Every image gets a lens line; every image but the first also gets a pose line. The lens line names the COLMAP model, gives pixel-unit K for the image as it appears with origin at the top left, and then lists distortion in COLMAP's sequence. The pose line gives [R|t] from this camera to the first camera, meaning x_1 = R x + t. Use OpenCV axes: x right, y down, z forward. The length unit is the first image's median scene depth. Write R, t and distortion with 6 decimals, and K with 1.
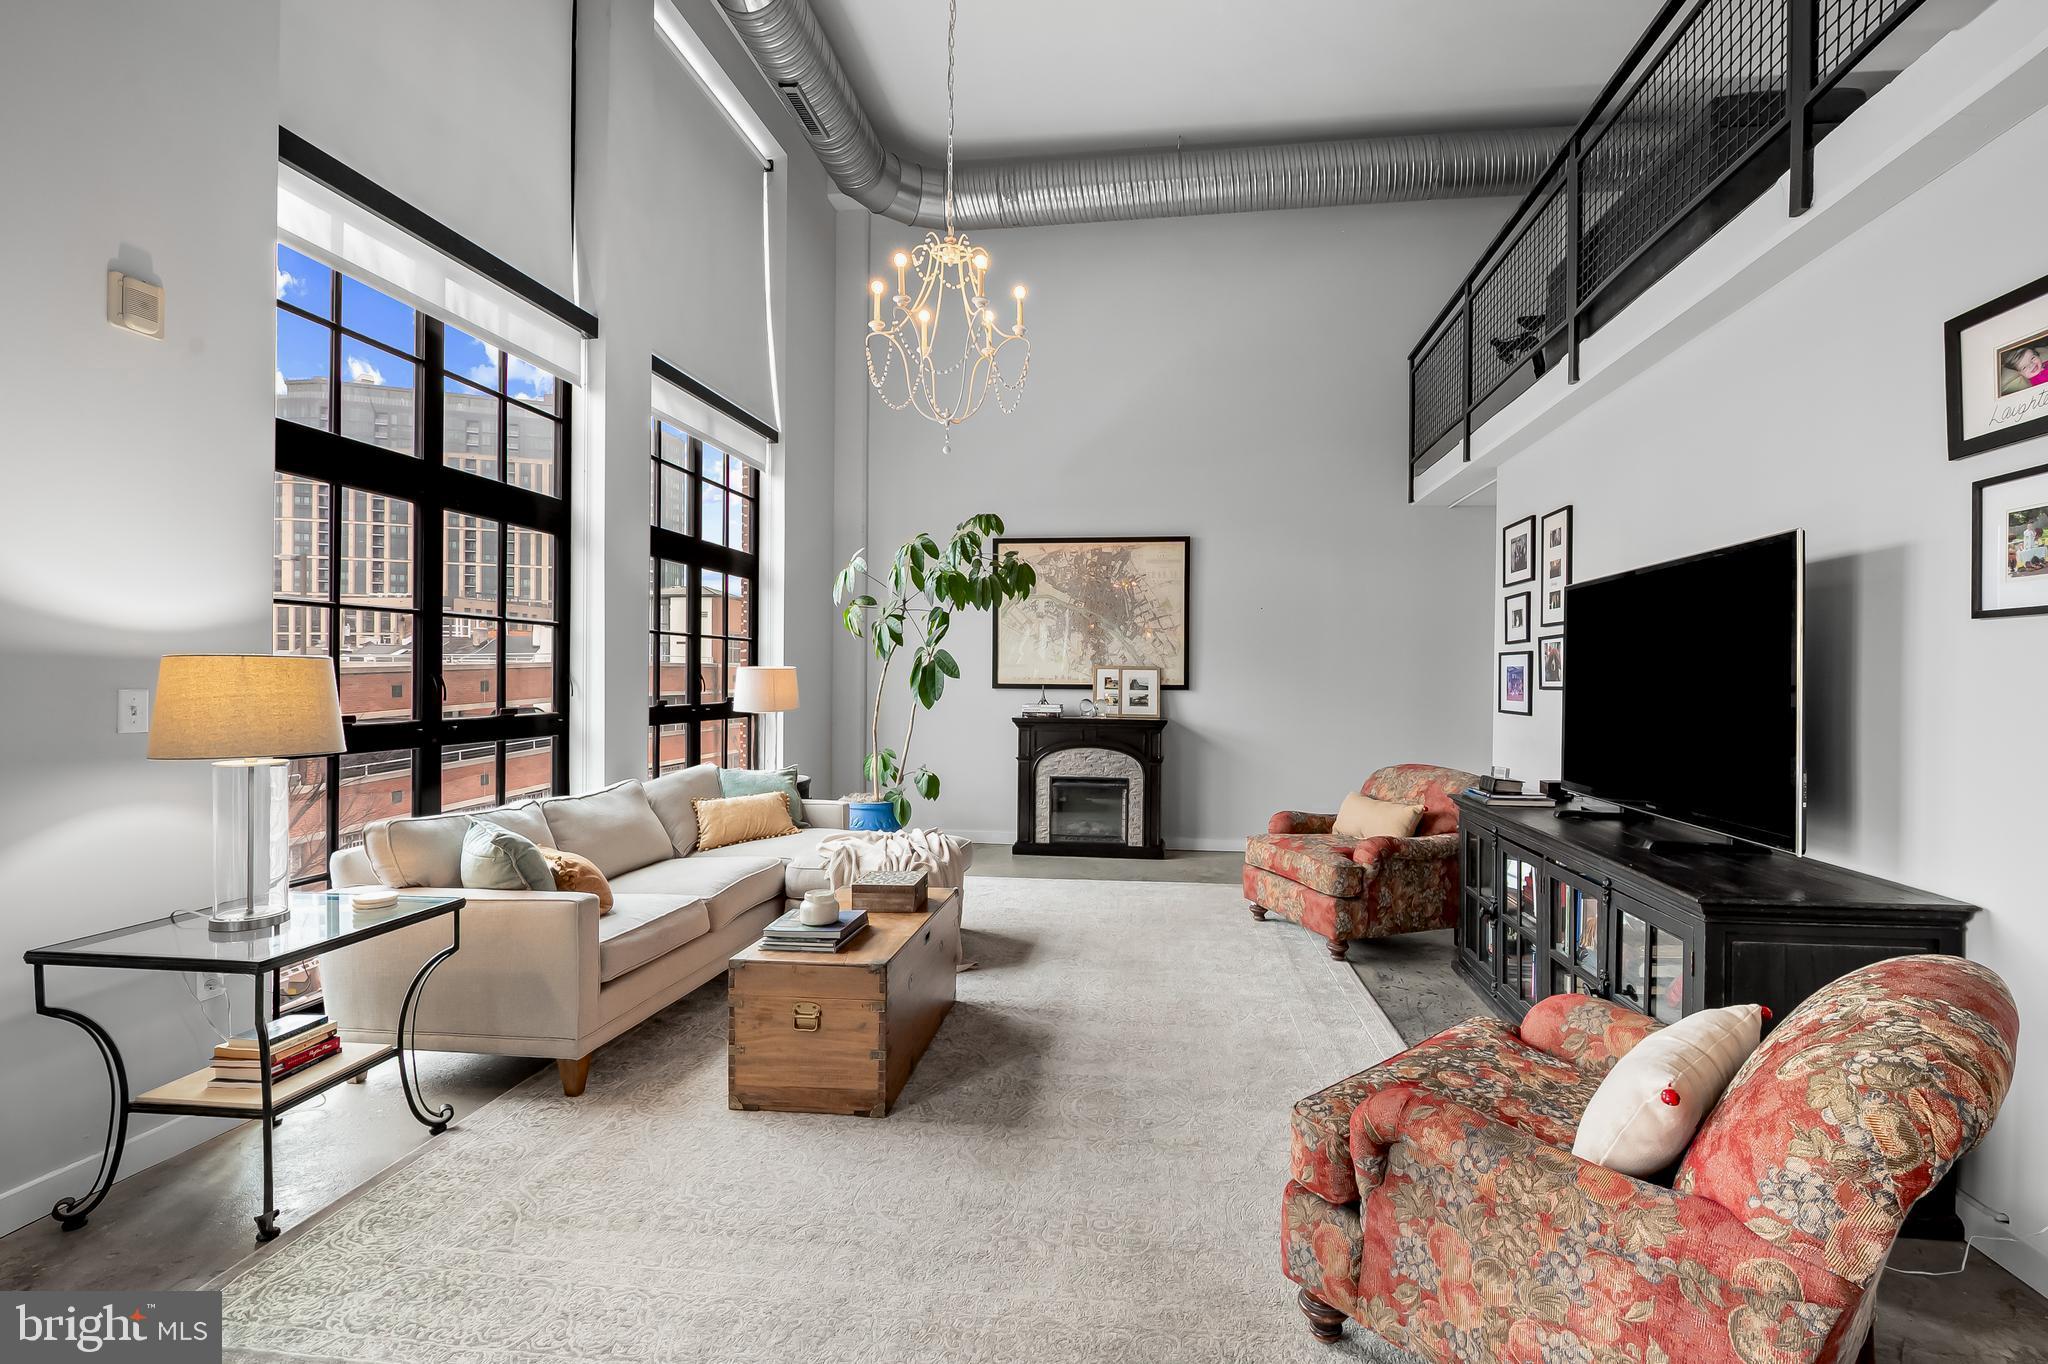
lens RADIAL K [[897.0, 0, 1080.2], [0, 897.0, 681.3], [0, 0, 1]] dist [-0.006008, -0.000862]
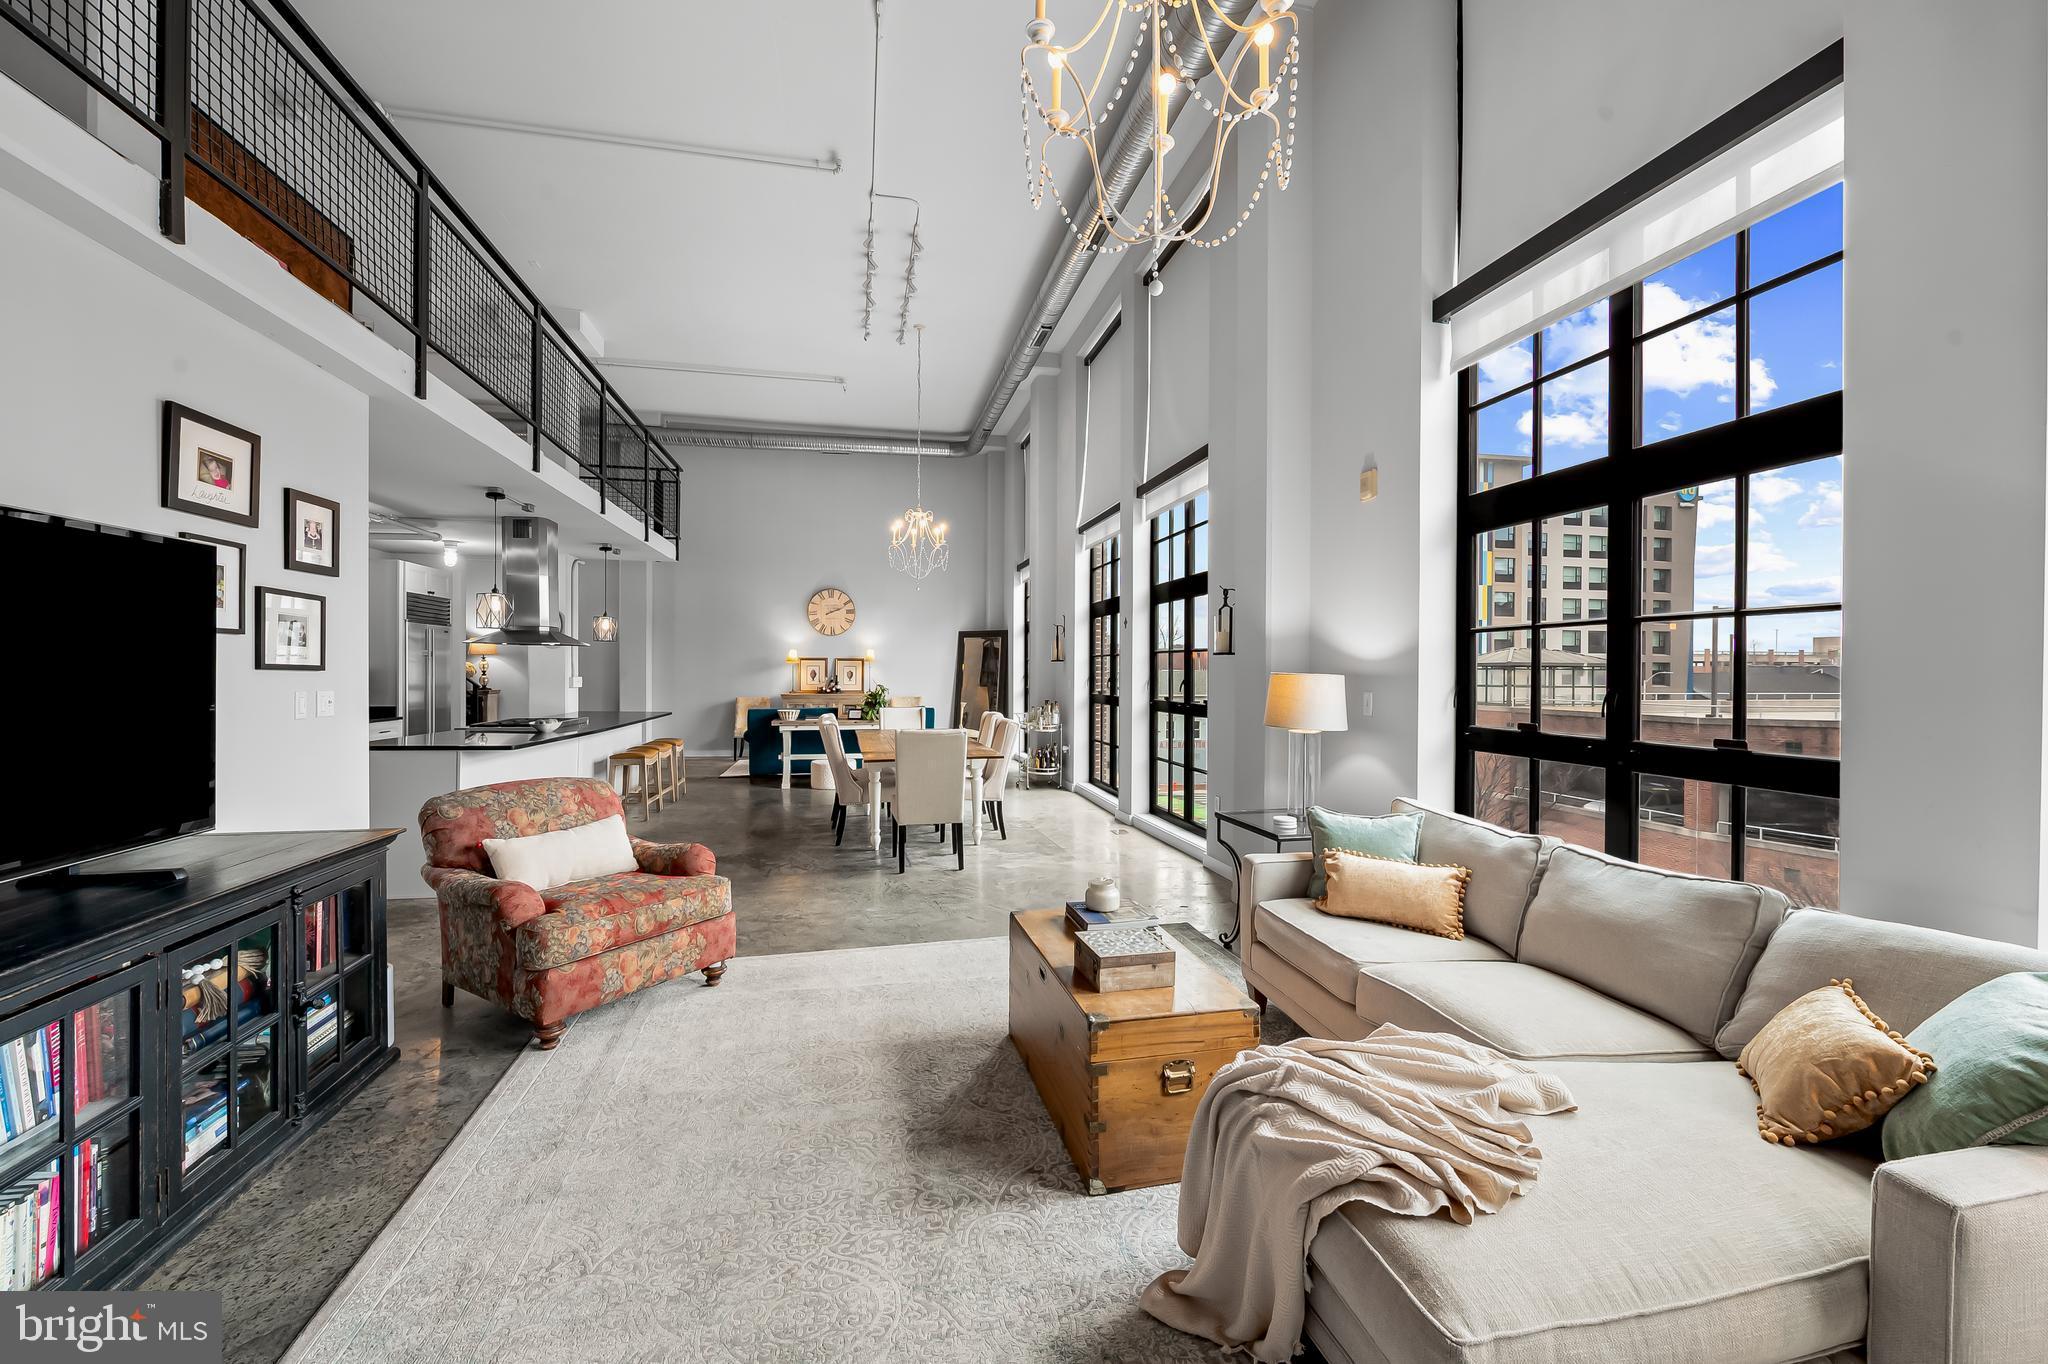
lens RADIAL K [[823.6, 0, 1030.9], [0, 823.6, 673.4], [0, 0, 1]] dist [-0.006012, -0.000824]
pose [[-0.949236, -0.012834, -0.314304, 0.059954], [-0.015214, 0.999871, 0.005121, -0.012083], [0.314198, 0.009643, -0.949309, 1.028668]]
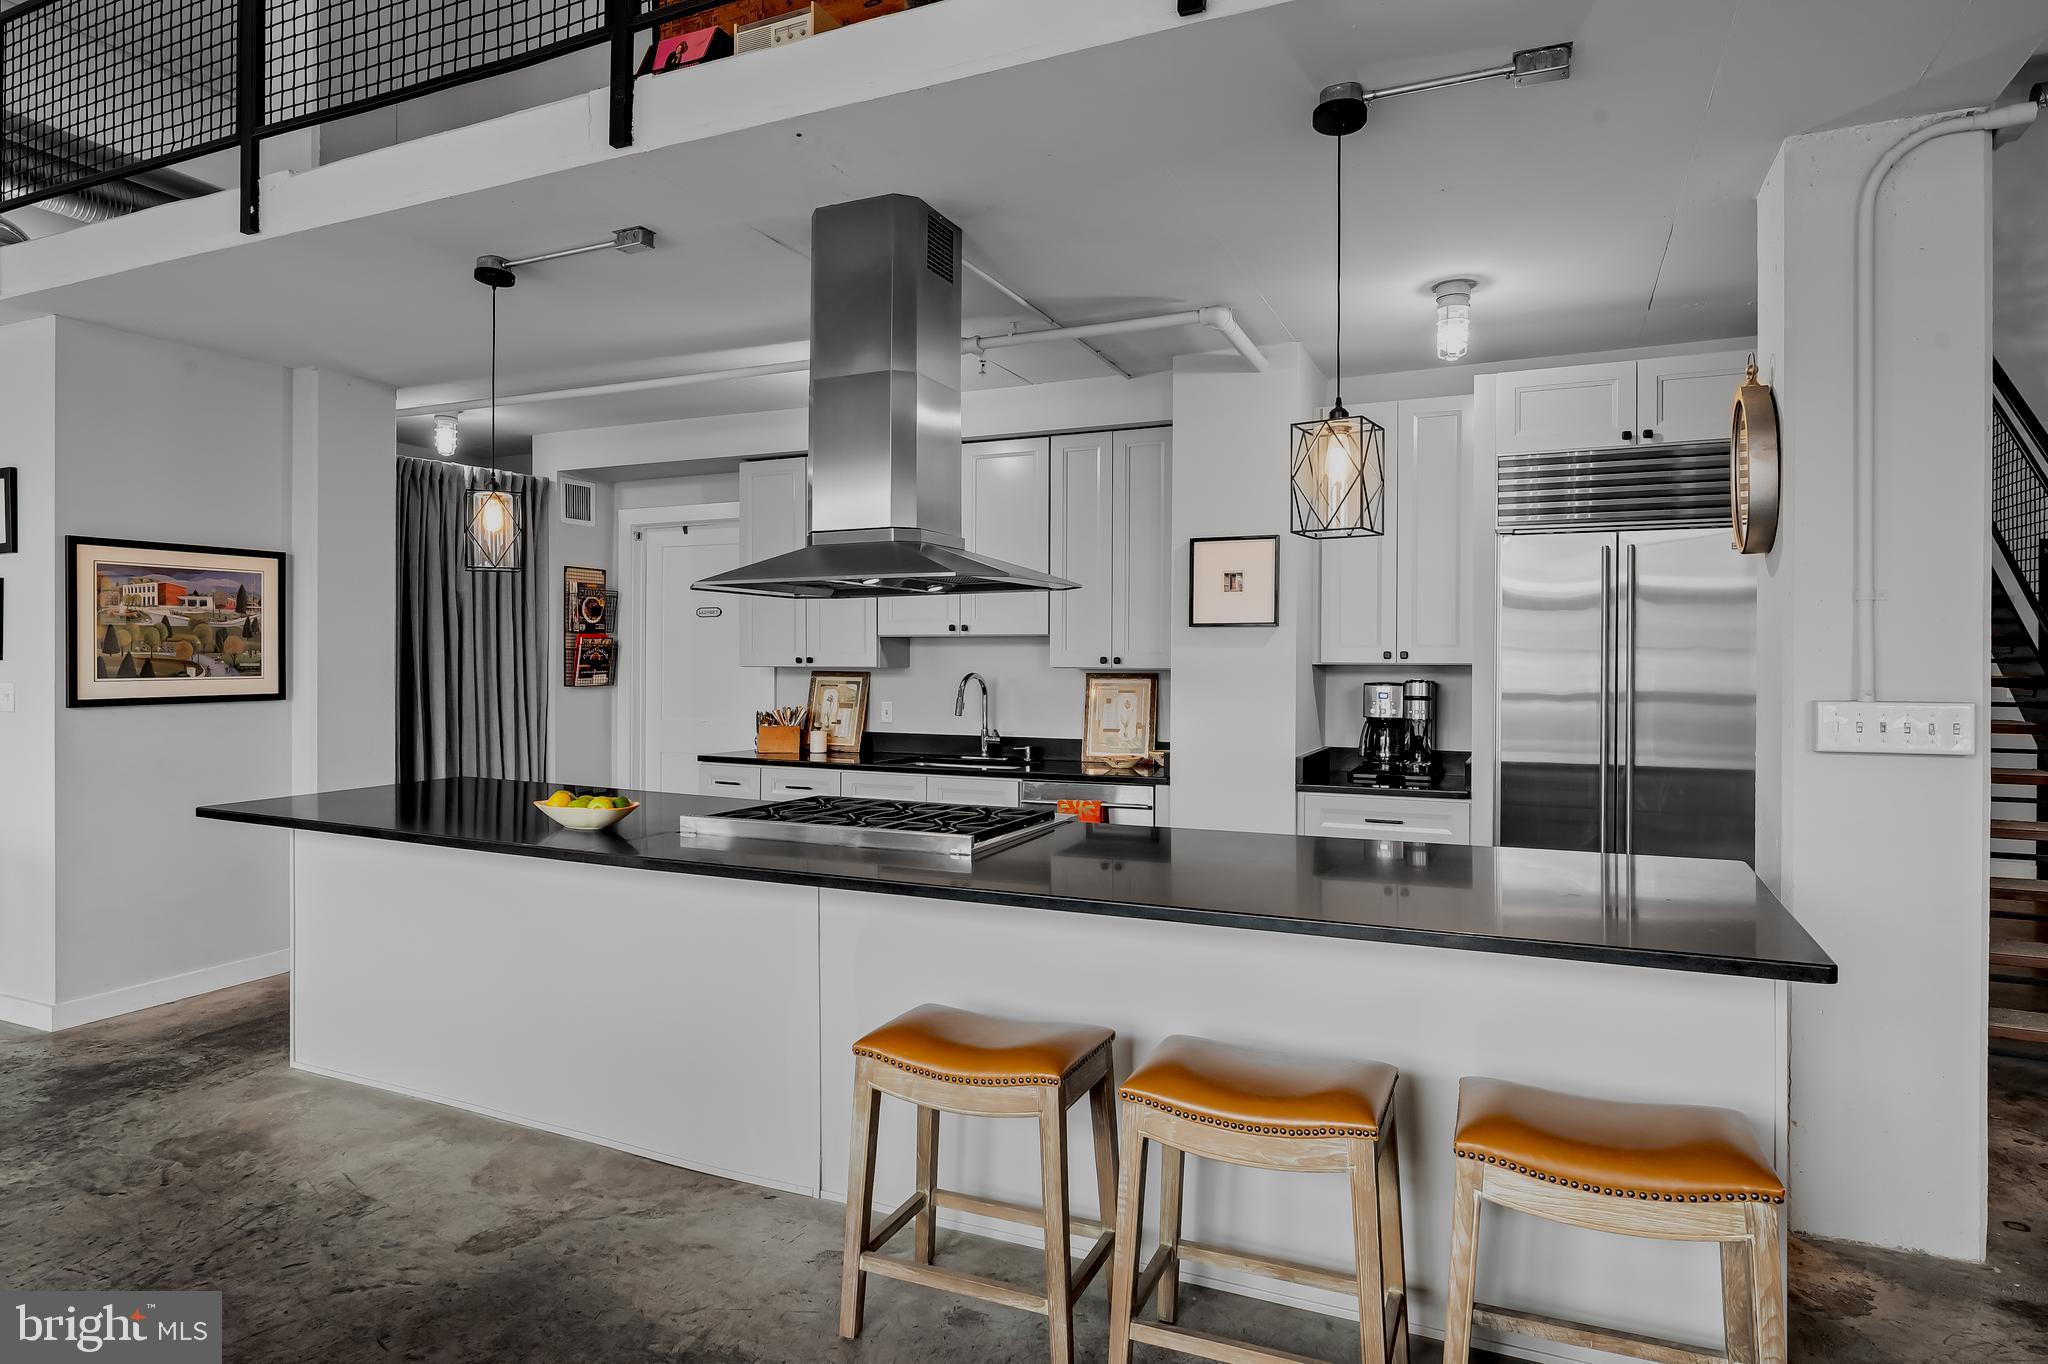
lens RADIAL K [[1140.1, 0, 1033.6], [0, 1140.1, 664.2], [0, 0, 1]] dist [-0.005773, -0.000532]
pose [[0.307767, -0.009606, 0.951413, -0.149069], [0.003982, 0.999953, 0.008807, -0.003854], [-0.951453, 0.001078, 0.307791, -0.670158]]
